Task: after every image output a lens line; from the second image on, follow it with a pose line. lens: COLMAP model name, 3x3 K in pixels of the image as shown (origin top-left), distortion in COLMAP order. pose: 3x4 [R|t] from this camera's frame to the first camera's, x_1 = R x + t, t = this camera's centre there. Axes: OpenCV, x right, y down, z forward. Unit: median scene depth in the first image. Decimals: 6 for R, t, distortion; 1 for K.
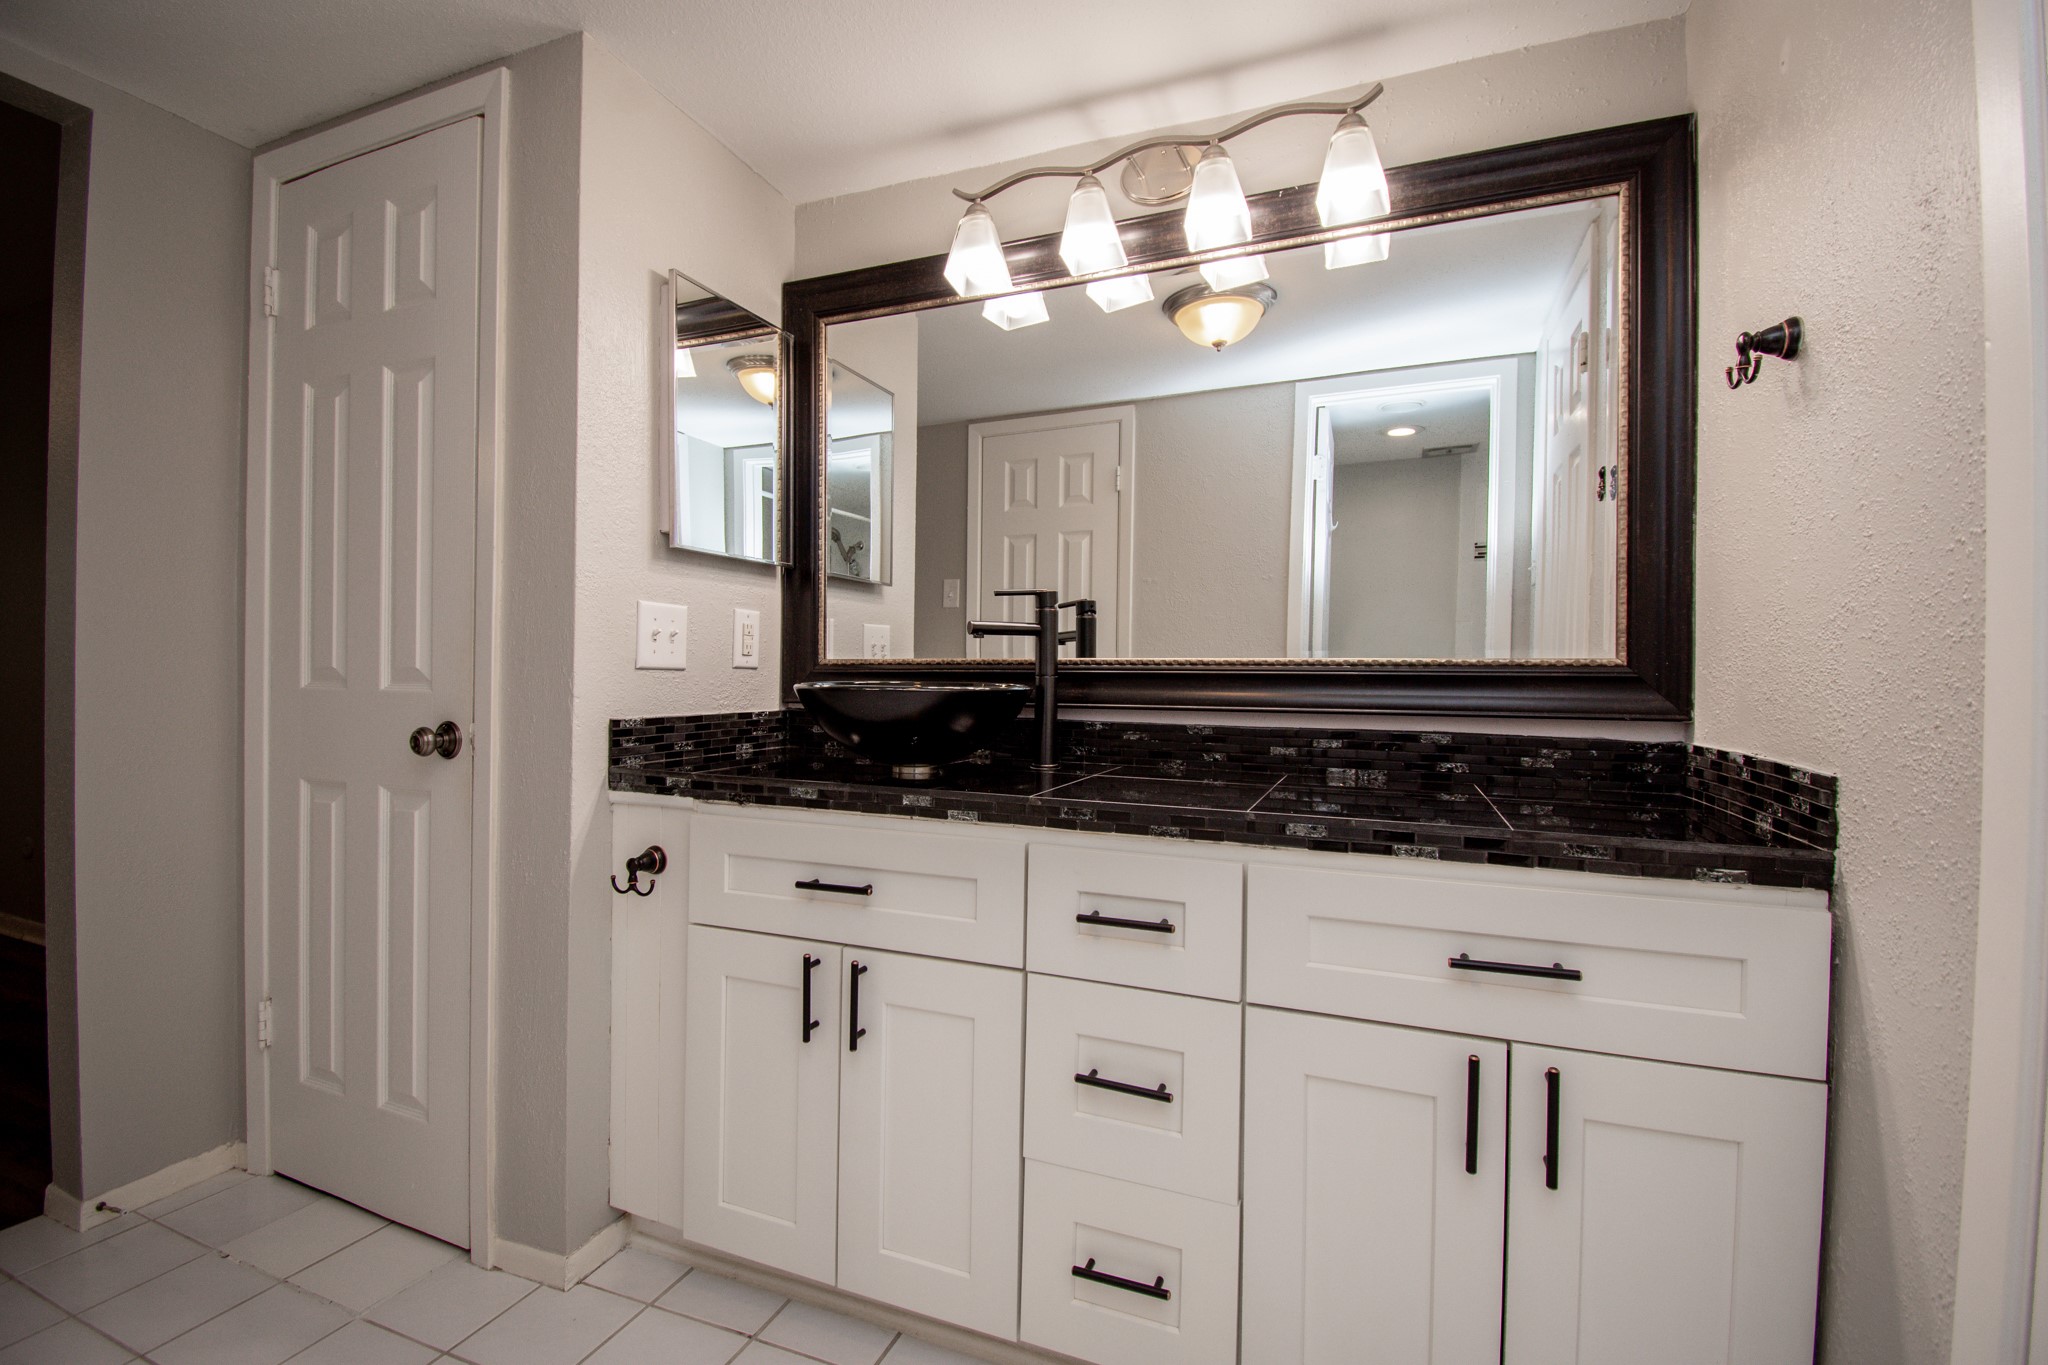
lens RADIAL K [[899.3, 0, 1026.7], [0, 899.3, 679.9], [0, 0, 1]] dist [0.023304, -0.027356]
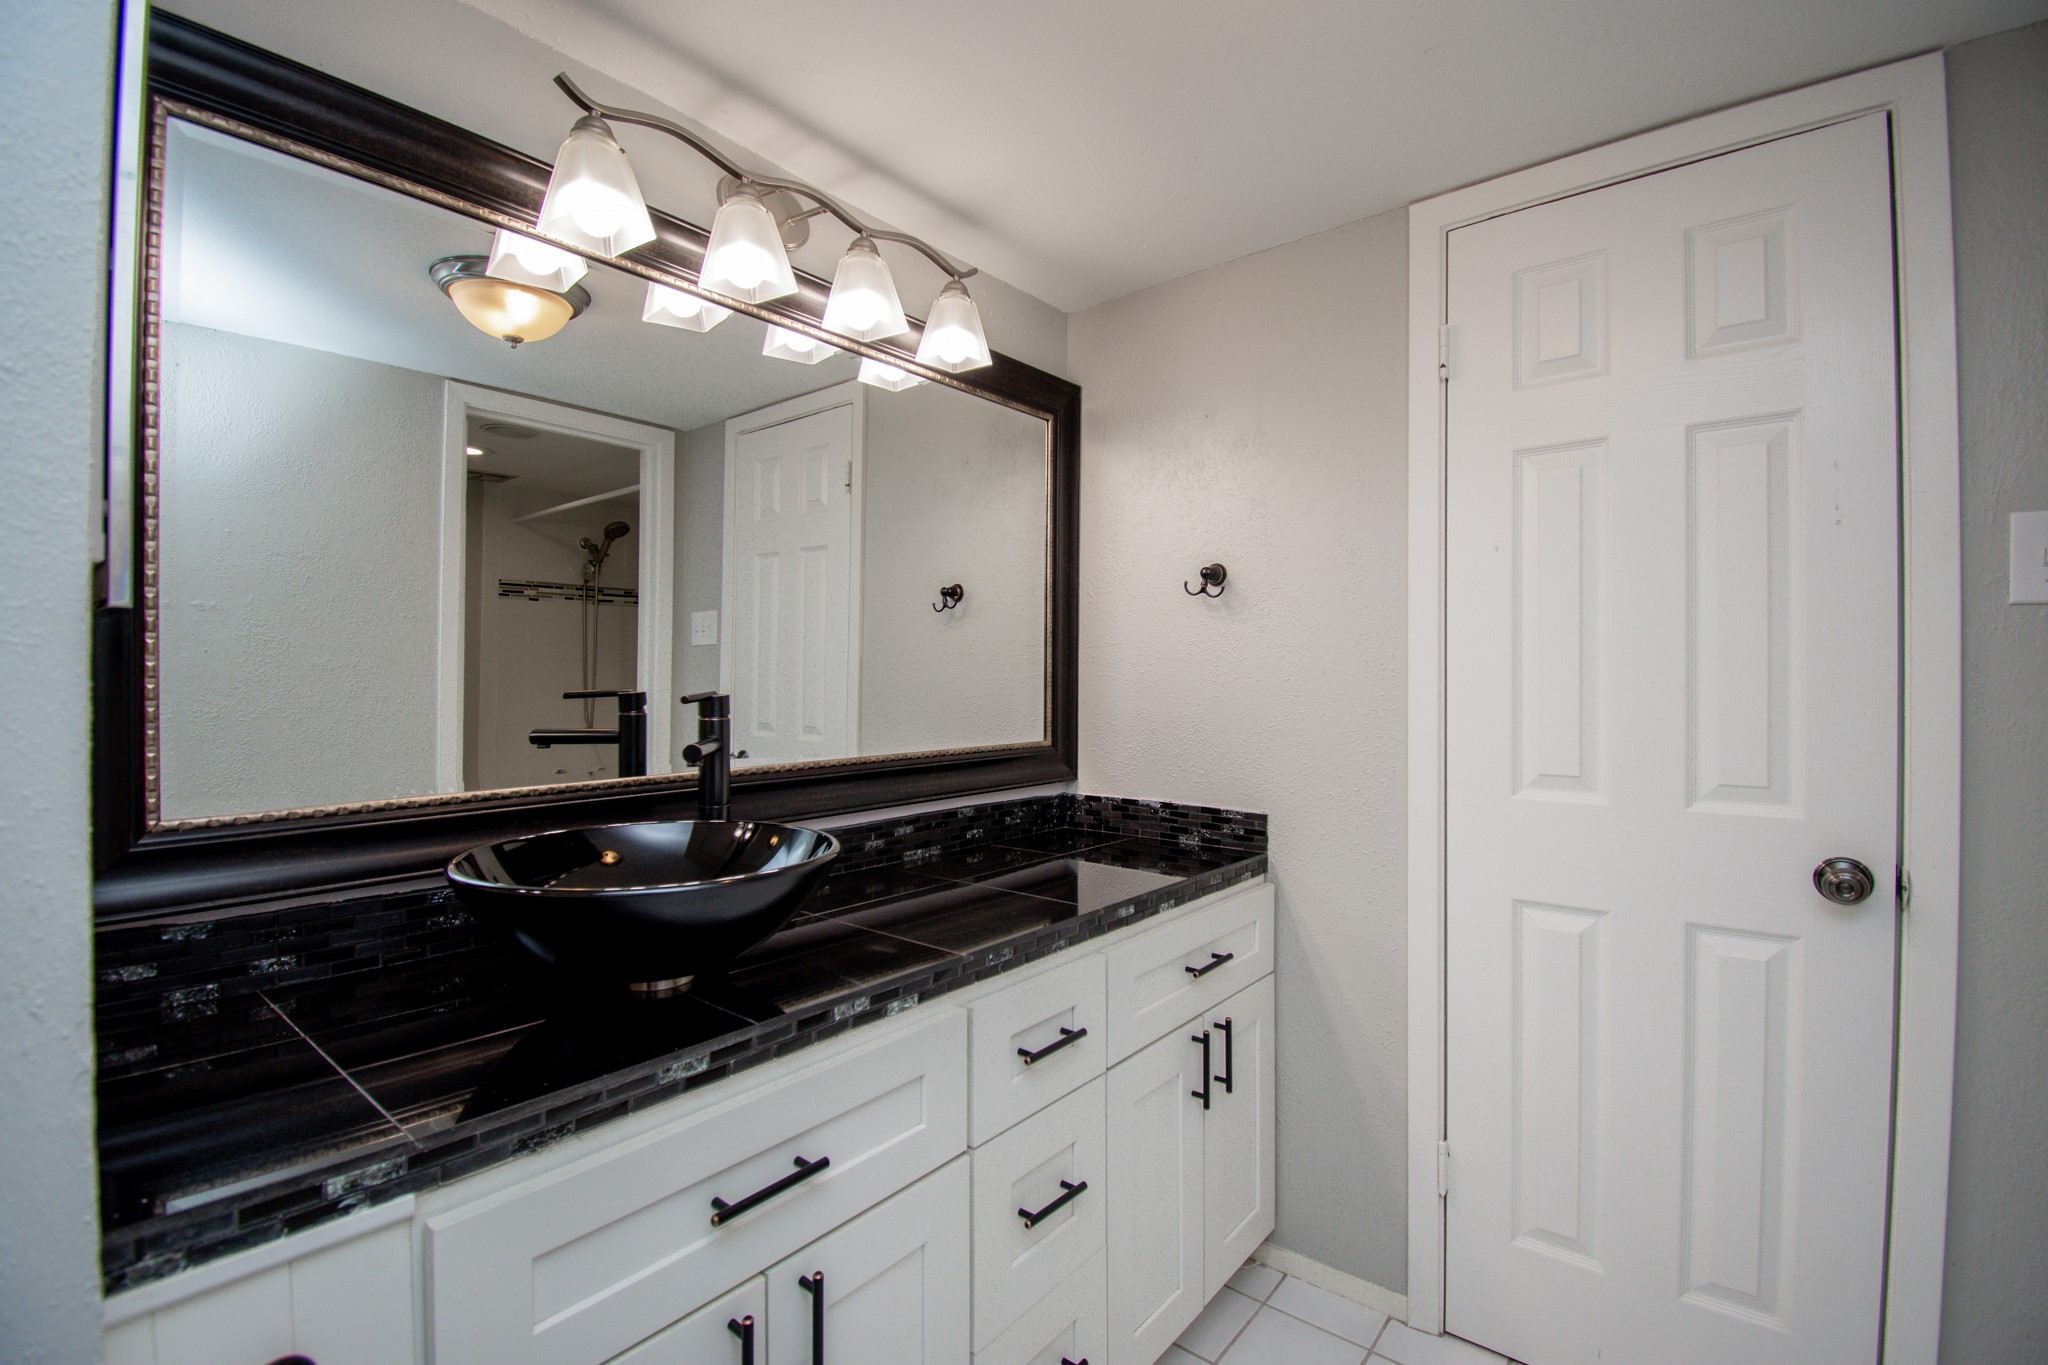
lens RADIAL K [[899.3, 0, 1026.7], [0, 899.3, 679.9], [0, 0, 1]] dist [0.023304, -0.027356]
pose [[0.305109, -0.011112, 0.952253, -0.729225], [0.008502, 0.999924, 0.008945, -0.133529], [-0.952280, 0.005366, 0.305180, 0.582887]]
